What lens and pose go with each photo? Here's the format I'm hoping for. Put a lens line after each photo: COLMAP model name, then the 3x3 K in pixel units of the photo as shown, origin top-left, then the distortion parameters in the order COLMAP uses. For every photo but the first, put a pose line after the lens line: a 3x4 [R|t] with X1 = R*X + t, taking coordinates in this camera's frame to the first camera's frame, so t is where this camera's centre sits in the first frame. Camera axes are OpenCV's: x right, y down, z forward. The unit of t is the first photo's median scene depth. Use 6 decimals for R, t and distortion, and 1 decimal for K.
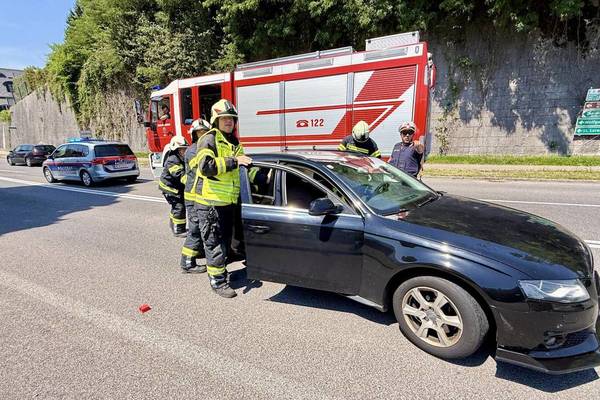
lens RADIAL K [[299.2, 0, 296.3], [0, 299.2, 222.8], [0, 0, 1]] dist [0.000125, 0.000067]
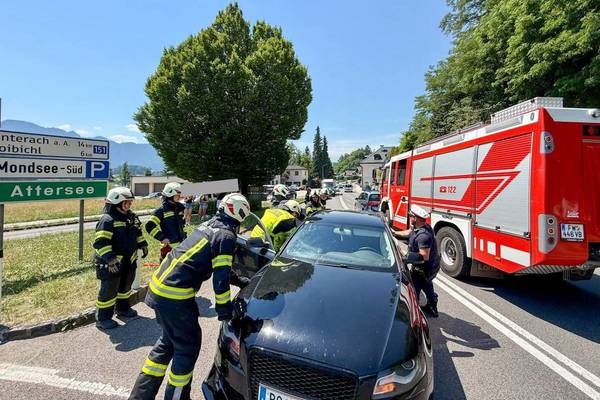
lens RADIAL K [[246.1, 0, 311.8], [0, 246.1, 180.1], [0, 0, 1]] dist [0.003868, 0.000773]
pose [[0.482651, 0.010211, -0.875753, 0.249977], [-0.267085, 0.954017, -0.136075, -0.046152], [0.834094, 0.299577, 0.463185, 0.065282]]
